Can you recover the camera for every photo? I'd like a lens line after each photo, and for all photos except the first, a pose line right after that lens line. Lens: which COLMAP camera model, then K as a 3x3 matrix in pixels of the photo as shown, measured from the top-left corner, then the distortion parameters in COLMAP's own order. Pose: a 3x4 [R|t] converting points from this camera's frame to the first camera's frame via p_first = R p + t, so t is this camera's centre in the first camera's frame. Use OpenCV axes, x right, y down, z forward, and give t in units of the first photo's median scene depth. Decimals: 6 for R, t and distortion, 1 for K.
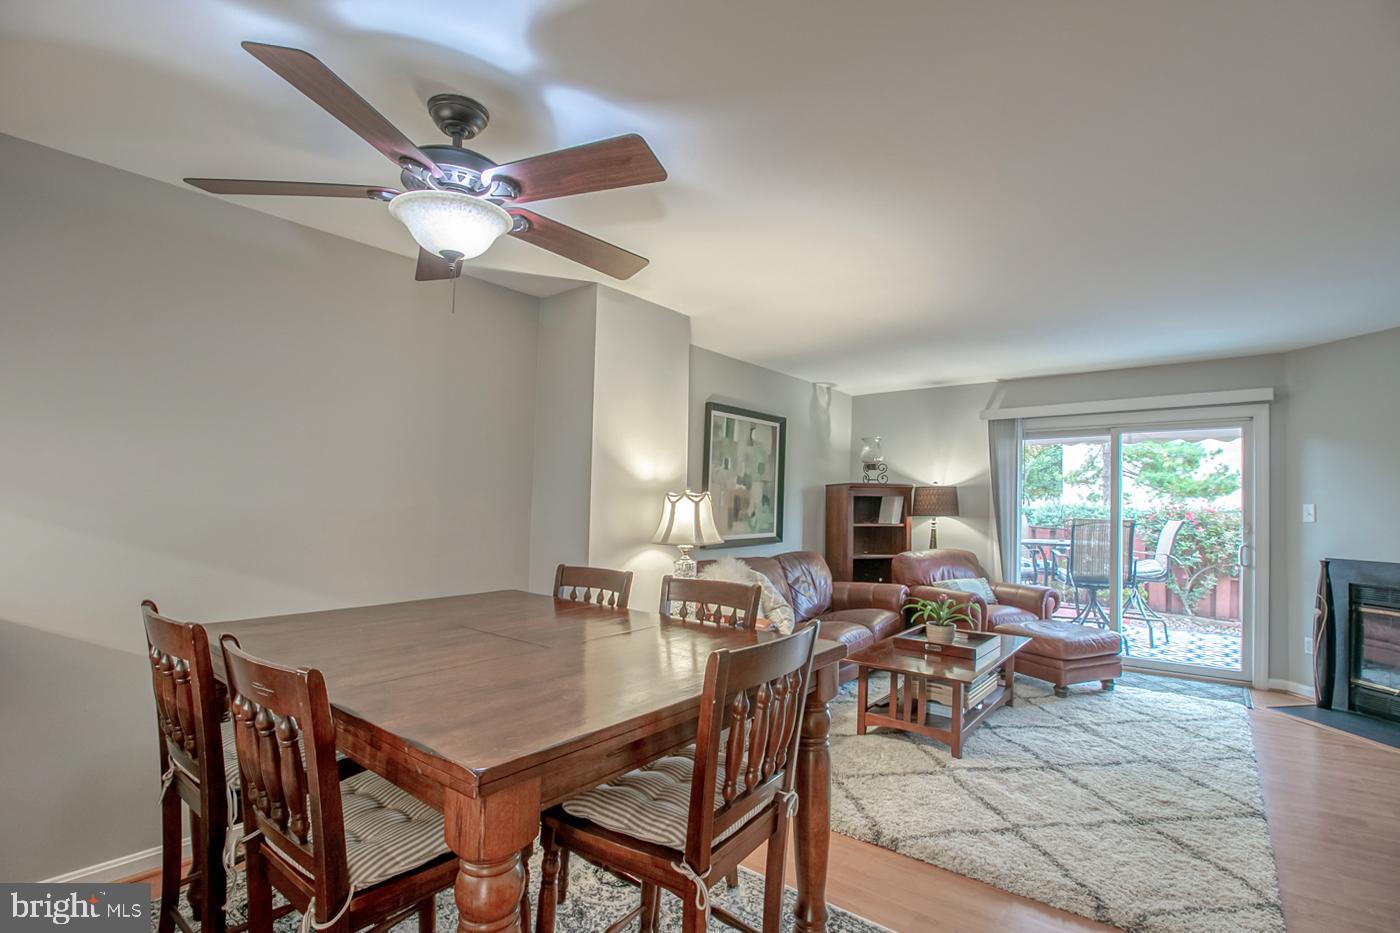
lens RADIAL K [[647.6, 0, 698.9], [0, 647.6, 501.2], [0, 0, 1]] dist [-0.004235, -0.001598]
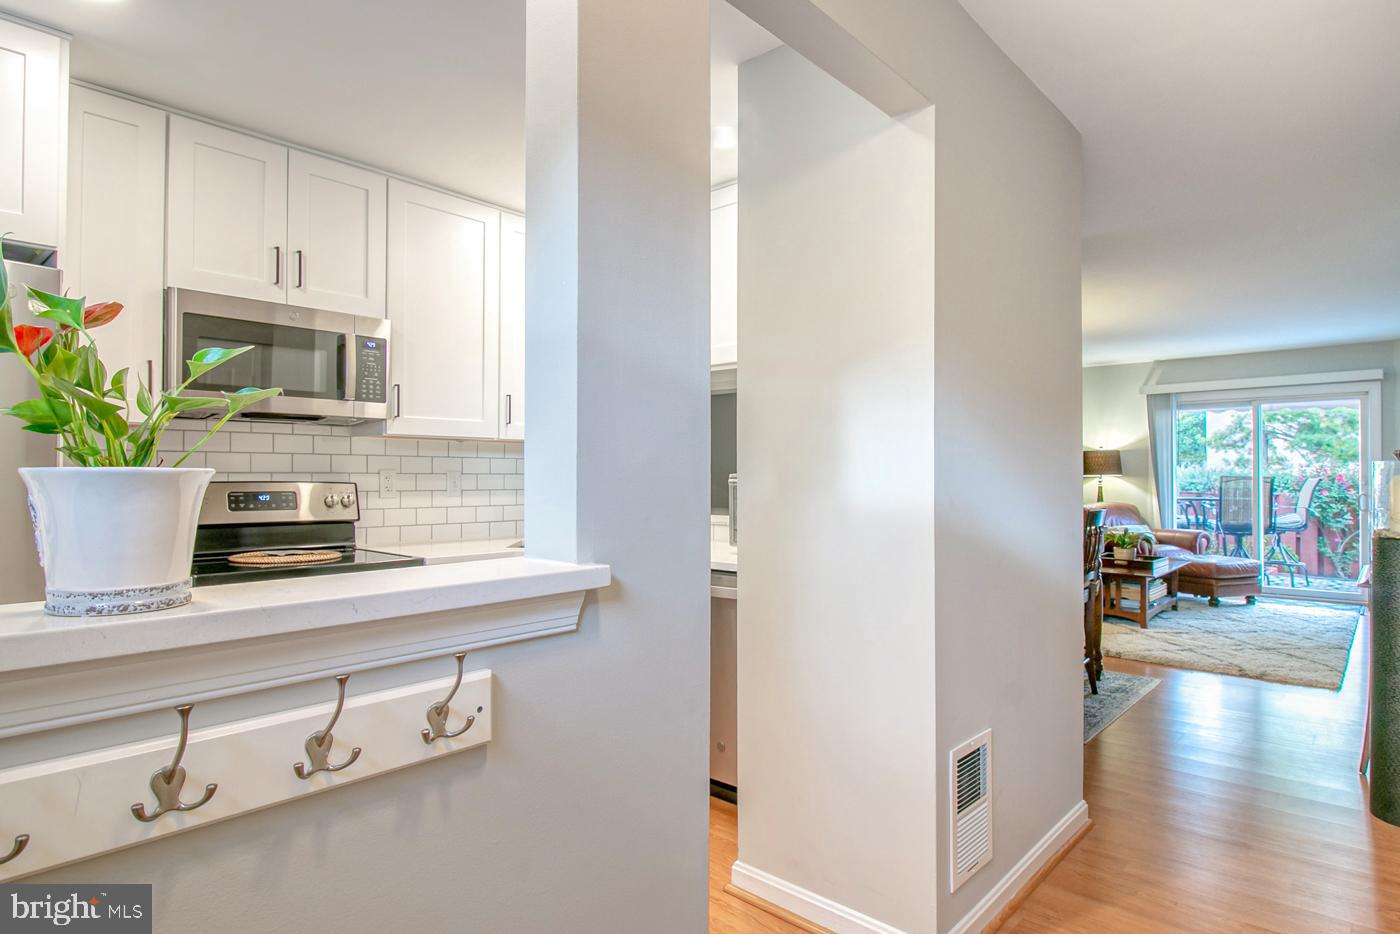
lens RADIAL K [[786.9, 0, 715.6], [0, 786.9, 472.2], [0, 0, 1]] dist [0.002285, 0.000470]
pose [[0.999018, -0.009947, -0.043182, -0.313624], [0.009800, 0.999945, -0.003611, 0.017382], [0.043216, 0.003184, 0.999061, -0.532731]]
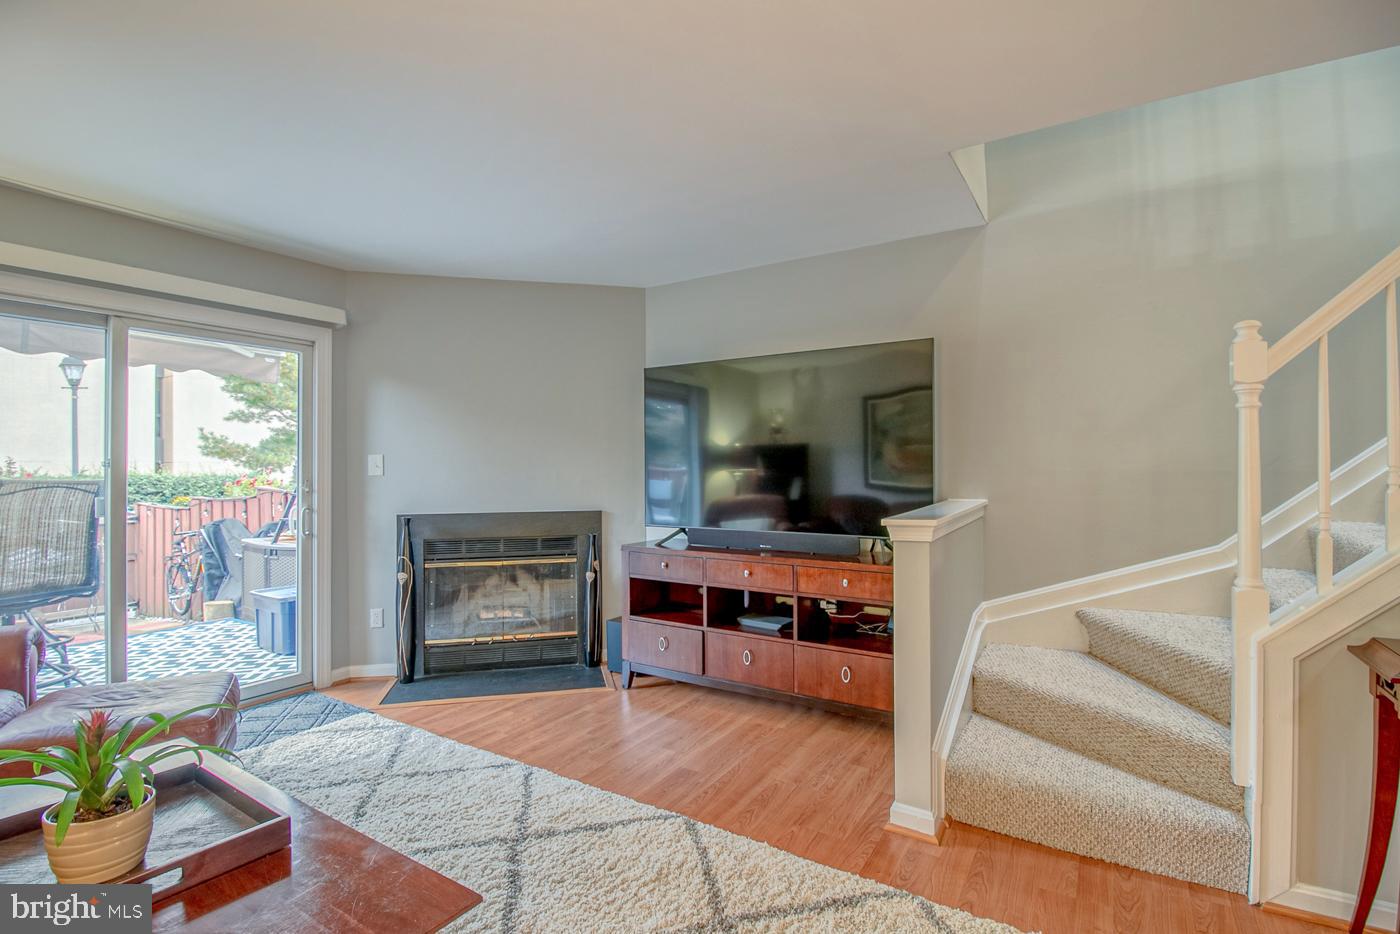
lens RADIAL K [[659.8, 0, 704.2], [0, 659.8, 467.7], [0, 0, 1]] dist [-0.003424, -0.012674]
pose [[-0.112315, -0.002101, 0.993670, 0.013504], [-0.000750, 0.999998, 0.002029, 0.016150], [-0.993672, -0.000517, -0.112316, 0.536196]]
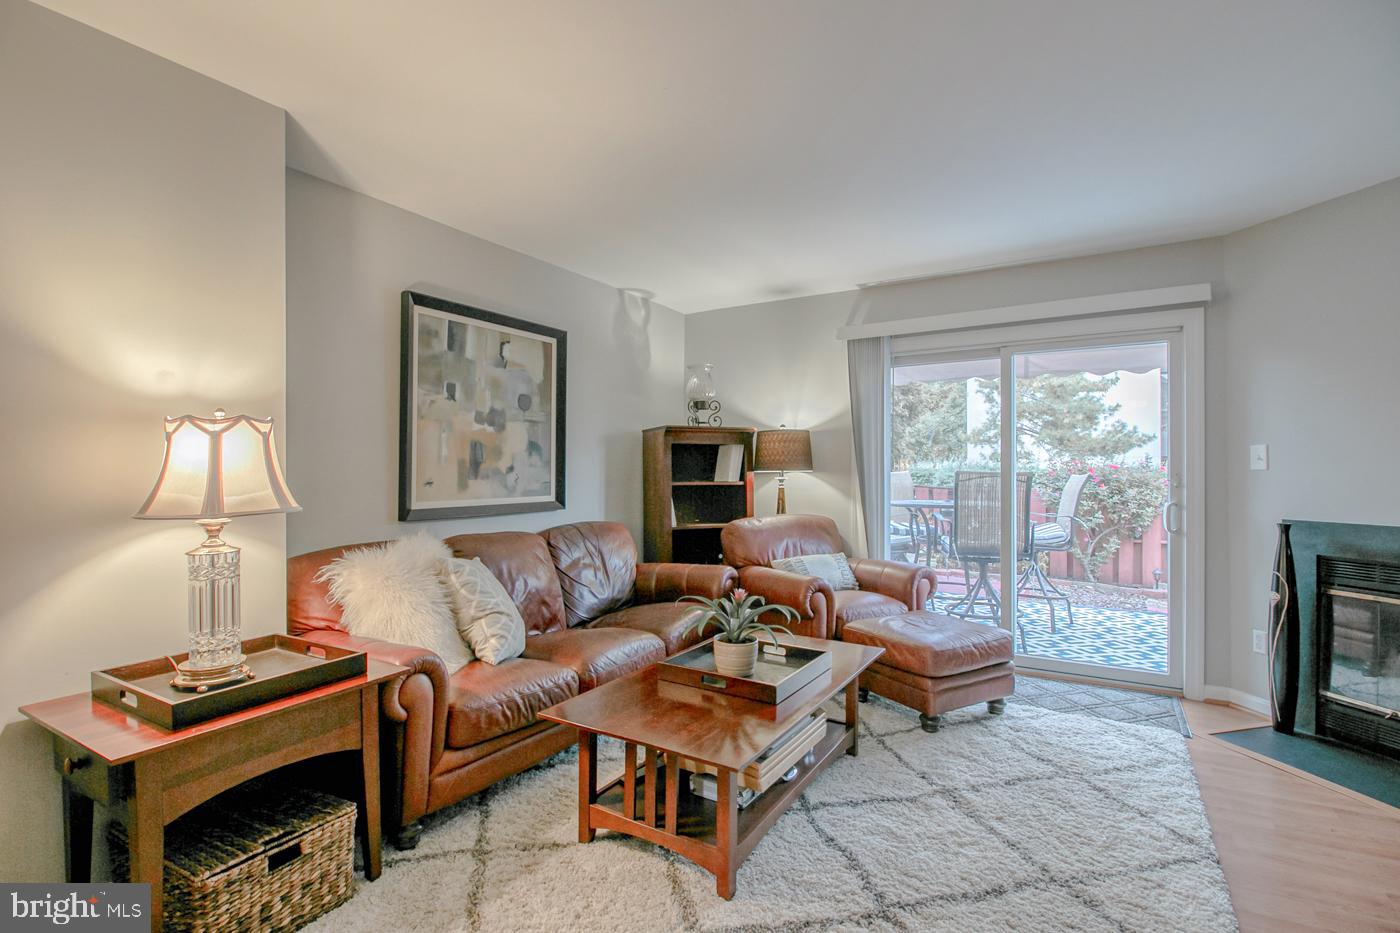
lens RADIAL K [[668.8, 0, 694.4], [0, 668.8, 473.4], [0, 0, 1]] dist [0.000369, -0.000468]
pose [[0.992717, -0.009848, 0.120064, 0.189485], [0.008636, 0.999906, 0.010613, 0.018859], [-0.120157, -0.009499, 0.992709, 0.272523]]
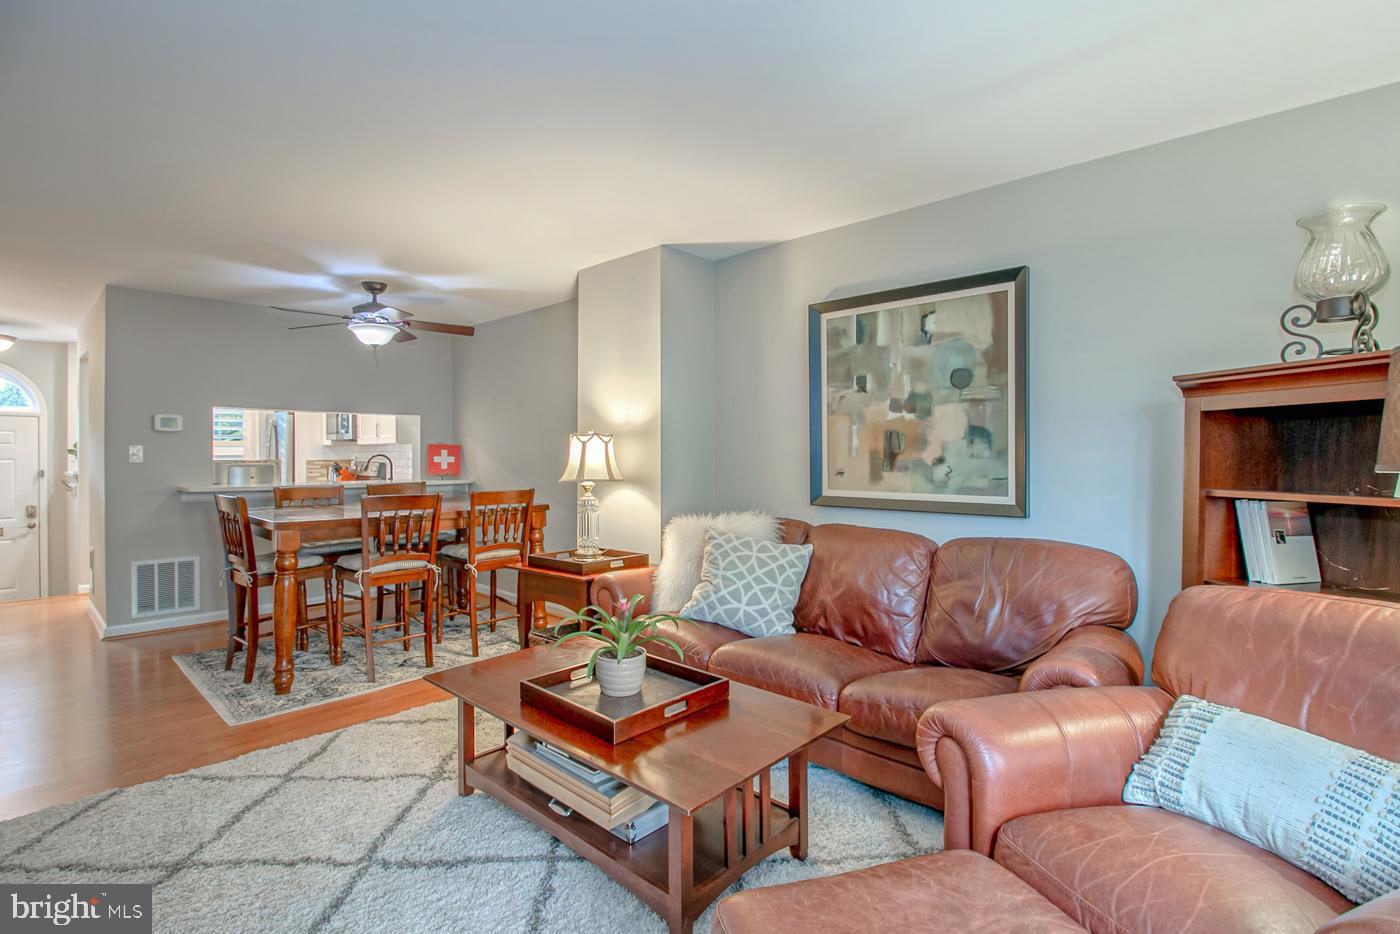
lens RADIAL K [[690.8, 0, 696.9], [0, 690.8, 453.6], [0, 0, 1]] dist [-0.003818, -0.001460]
pose [[-0.096259, -0.011248, -0.995293, 0.707797], [0.001980, 0.999932, -0.011491, 0.020431], [0.995354, -0.003077, -0.096230, 0.831116]]
